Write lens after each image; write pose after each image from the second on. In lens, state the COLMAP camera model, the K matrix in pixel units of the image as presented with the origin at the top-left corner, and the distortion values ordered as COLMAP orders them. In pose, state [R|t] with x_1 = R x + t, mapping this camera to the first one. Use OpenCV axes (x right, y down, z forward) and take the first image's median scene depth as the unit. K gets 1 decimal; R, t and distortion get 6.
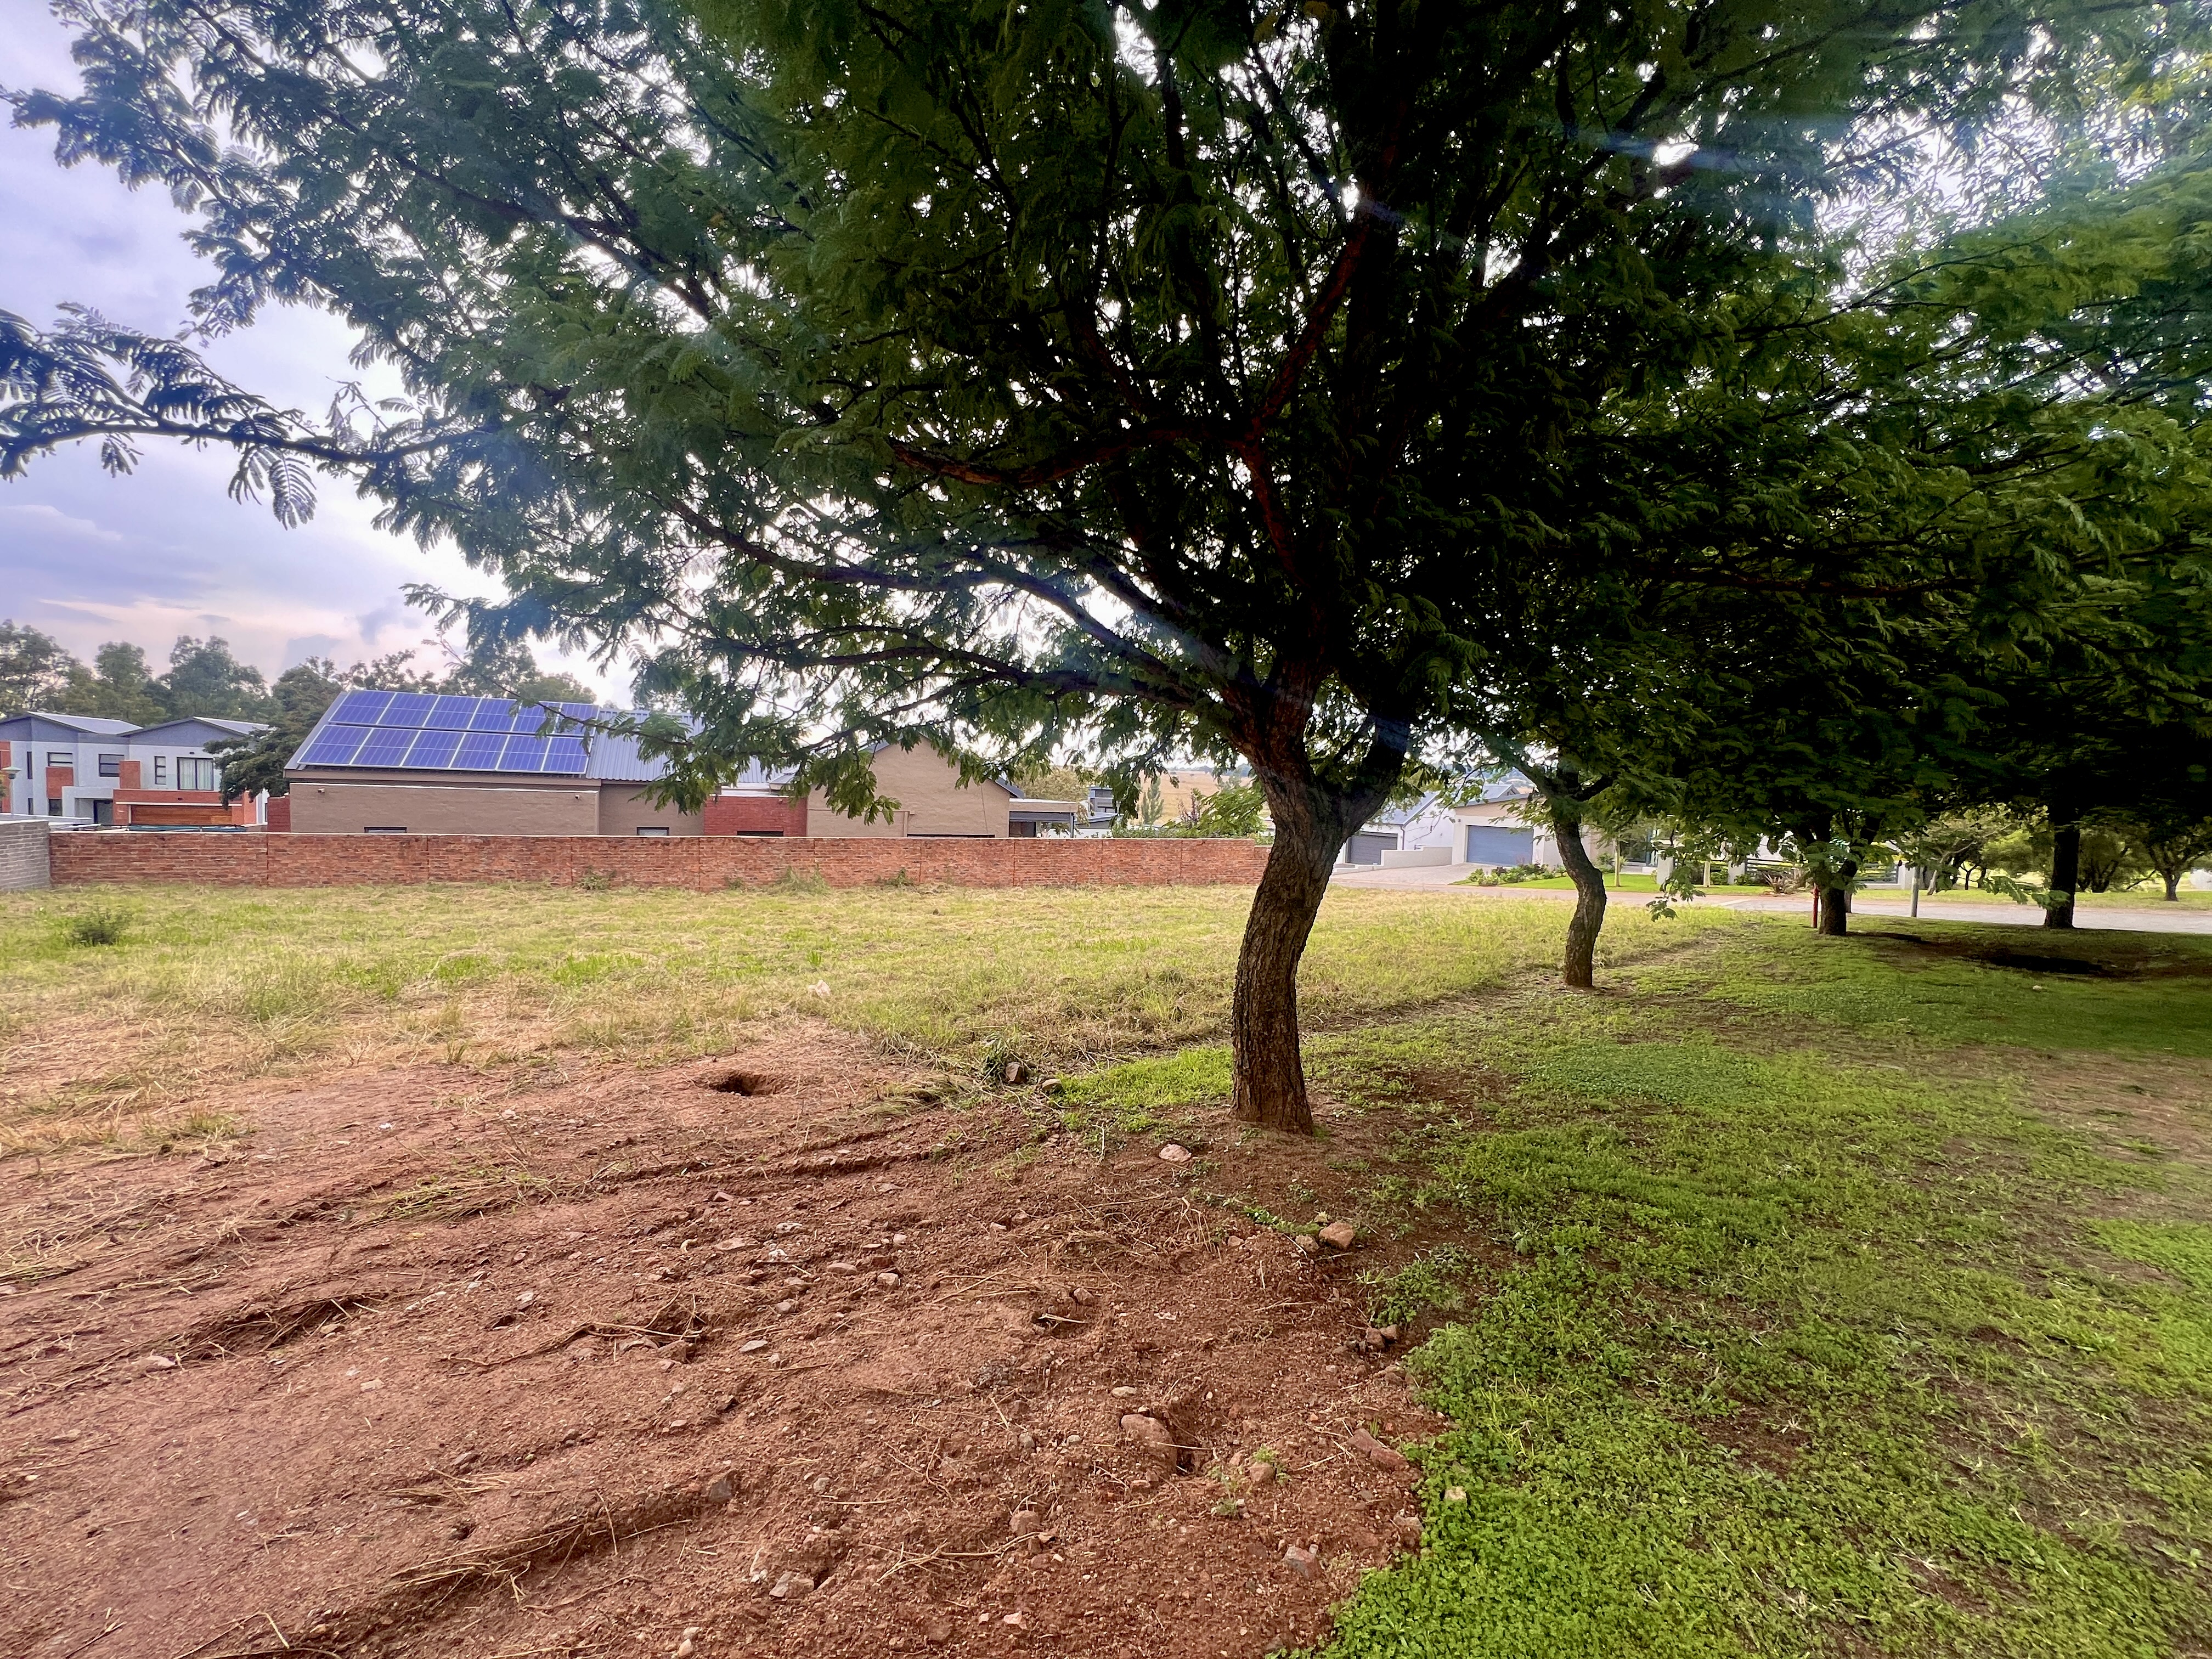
lens RADIAL K [[897.8, 0, 1106.0], [0, 897.8, 829.5], [0, 0, 1]] dist [-0.001196, 0.000148]
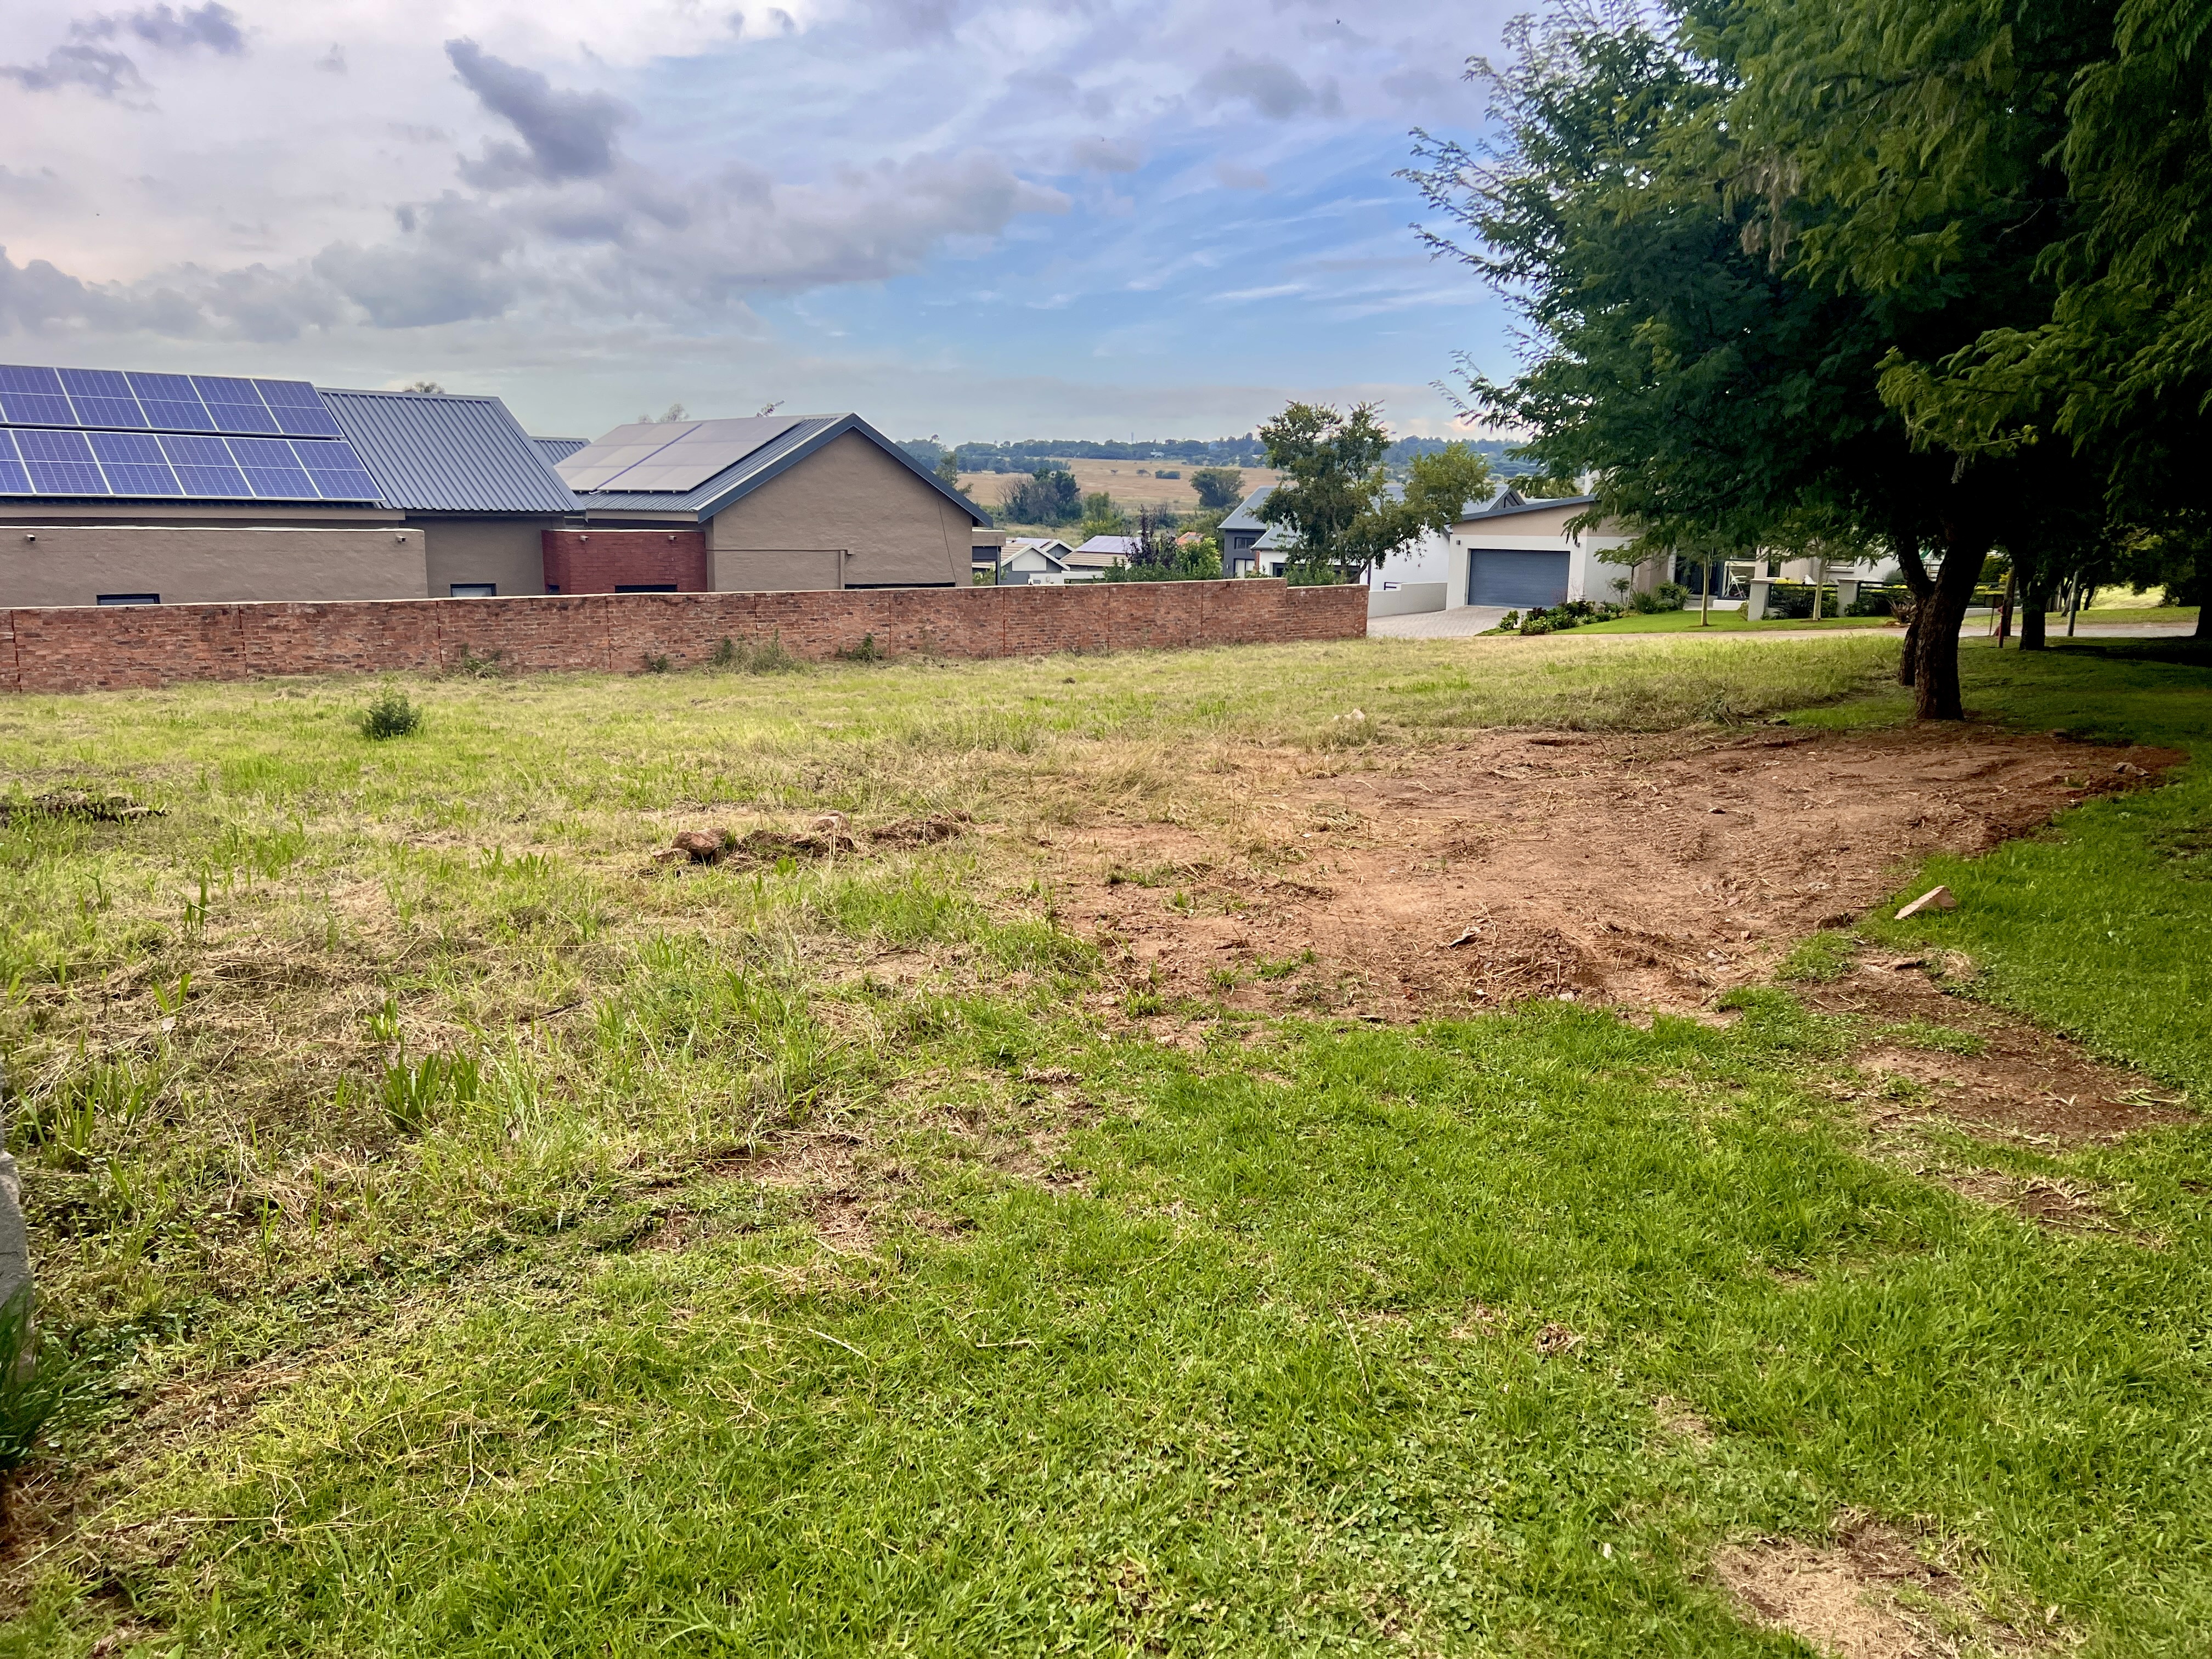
lens RADIAL K [[1682.9, 0, 1117.4], [0, 1682.9, 831.5], [0, 0, 1]] dist [0.076755, -0.093555]
pose [[0.958184, -0.072508, 0.276814, -0.437896], [0.029372, 0.987177, 0.156906, -0.005548], [-0.284641, -0.142214, 0.948027, -0.327964]]
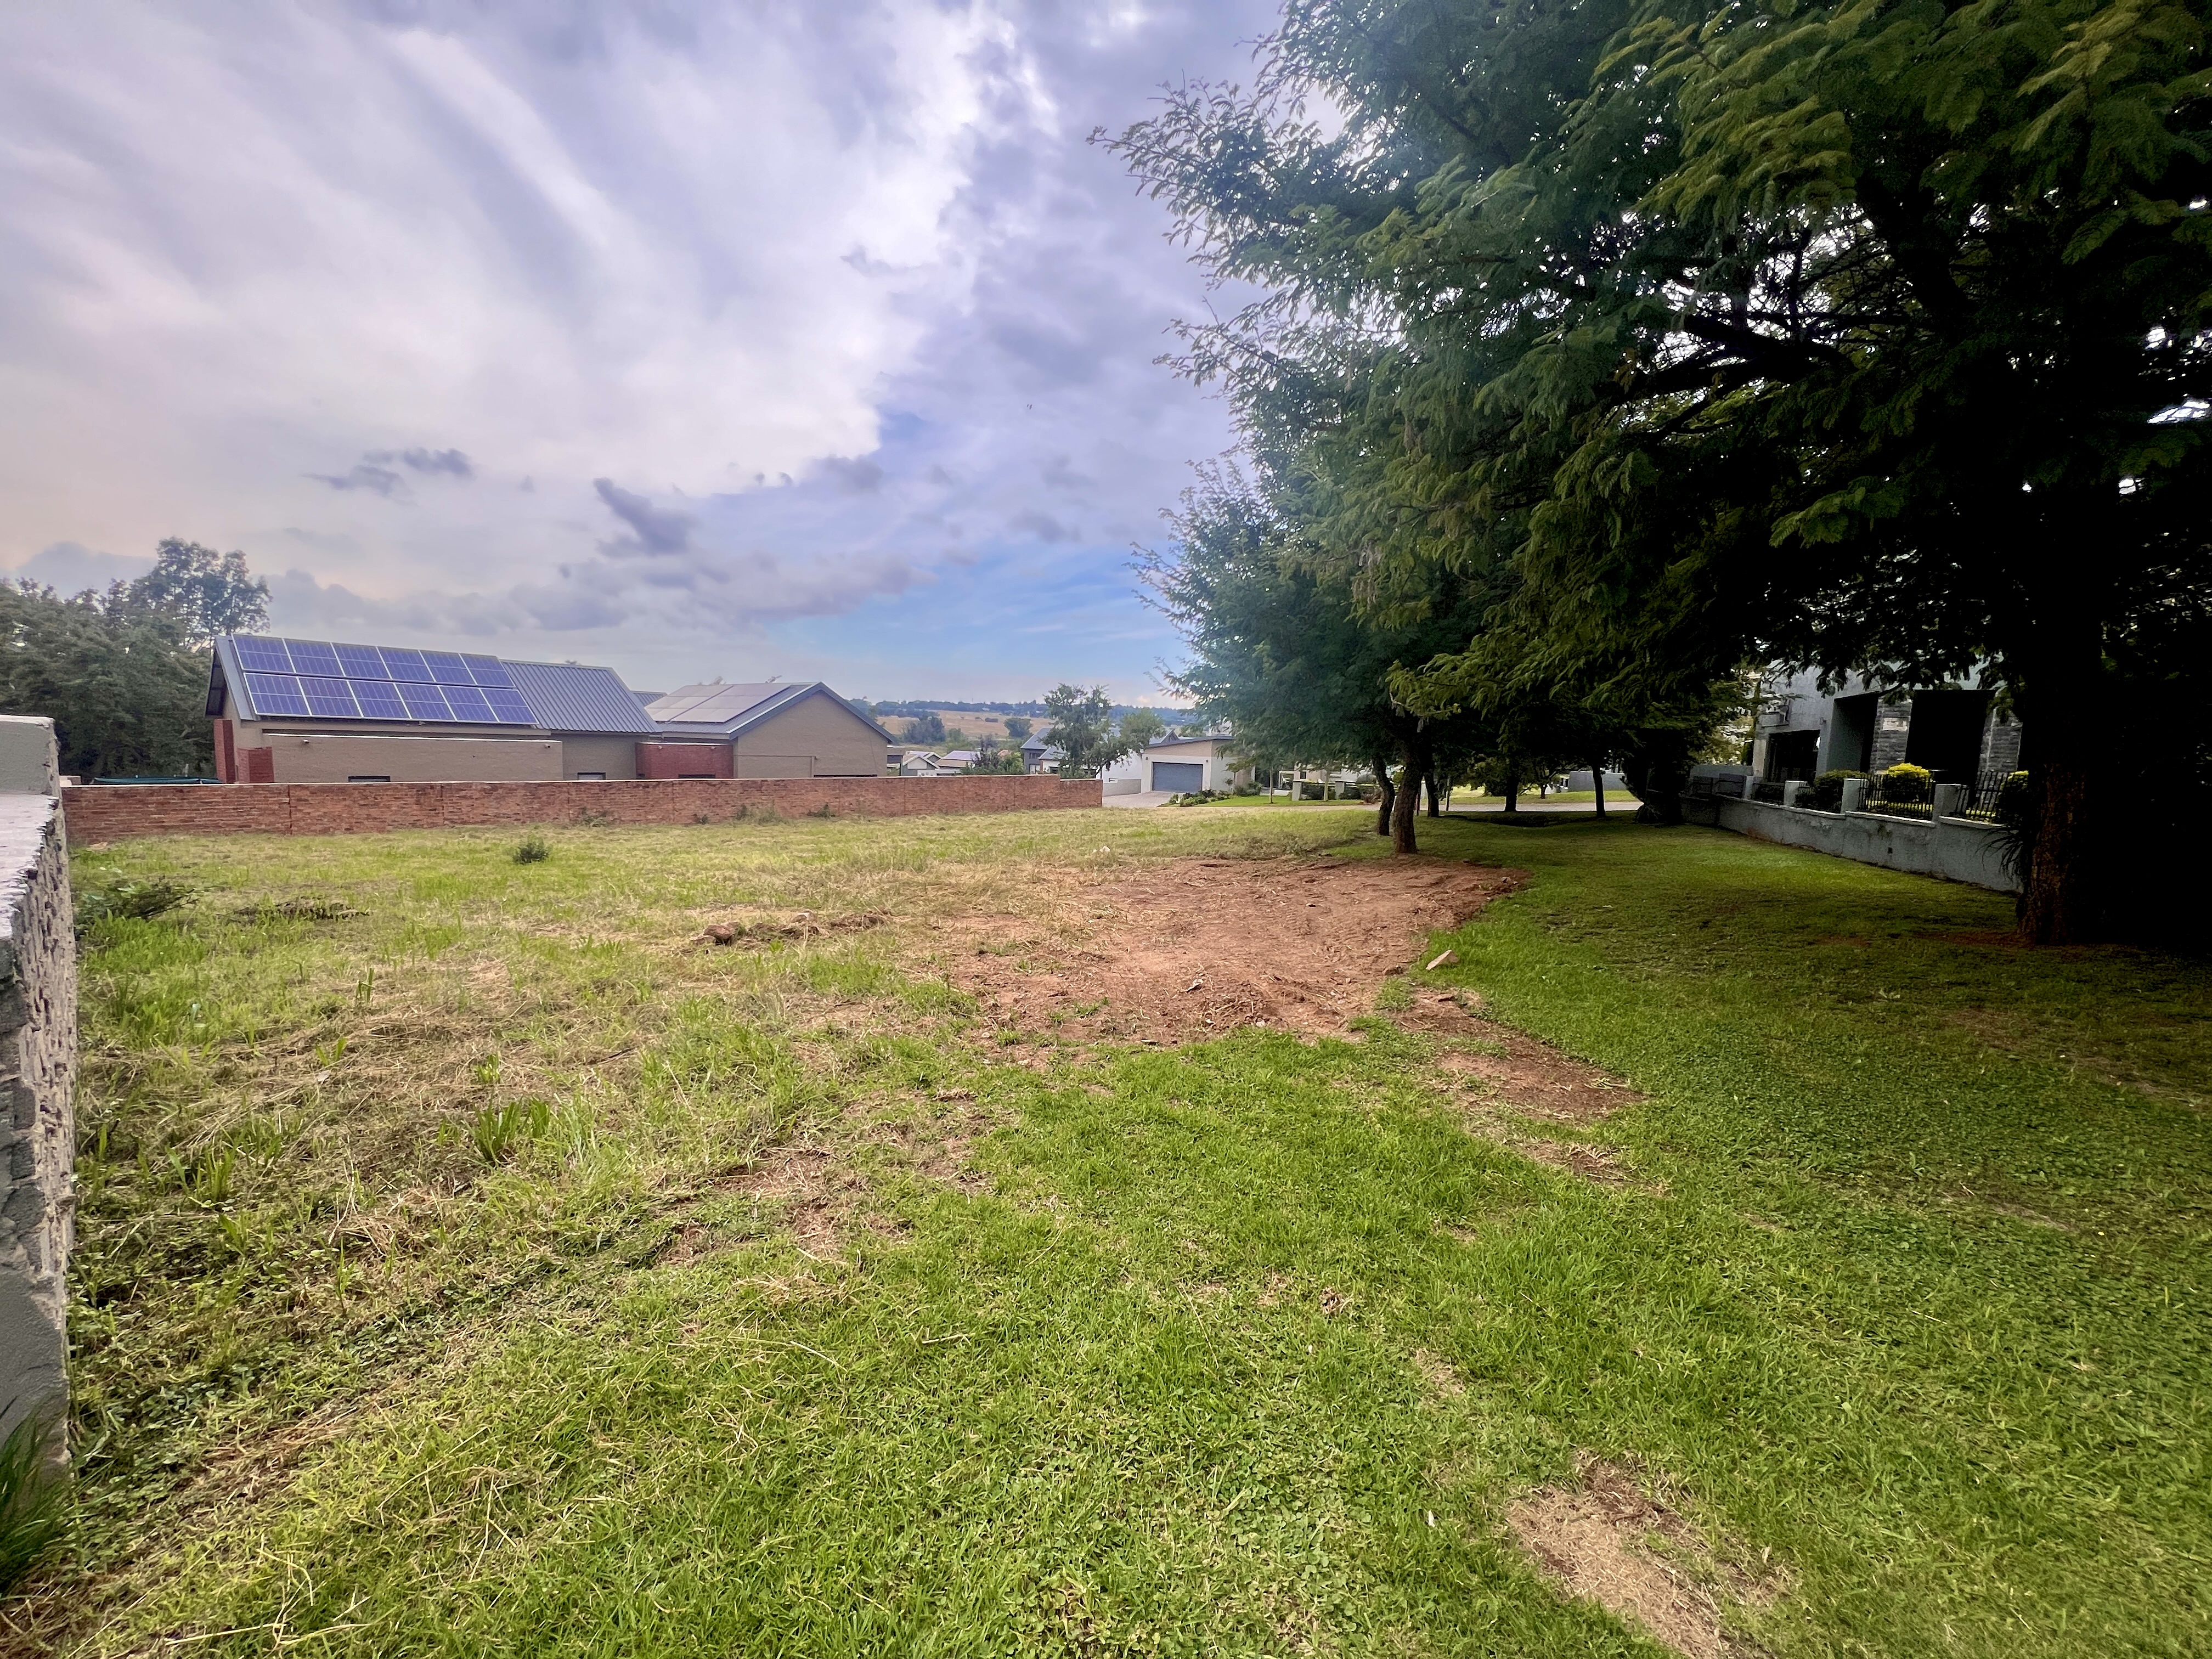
lens RADIAL K [[897.8, 0, 1106.0], [0, 897.8, 829.5], [0, 0, 1]] dist [-0.001196, 0.000148]
pose [[0.902280, -0.043176, 0.428984, -0.435001], [0.013160, 0.997268, 0.072691, -0.005096], [-0.430950, -0.059942, 0.900383, -0.292115]]
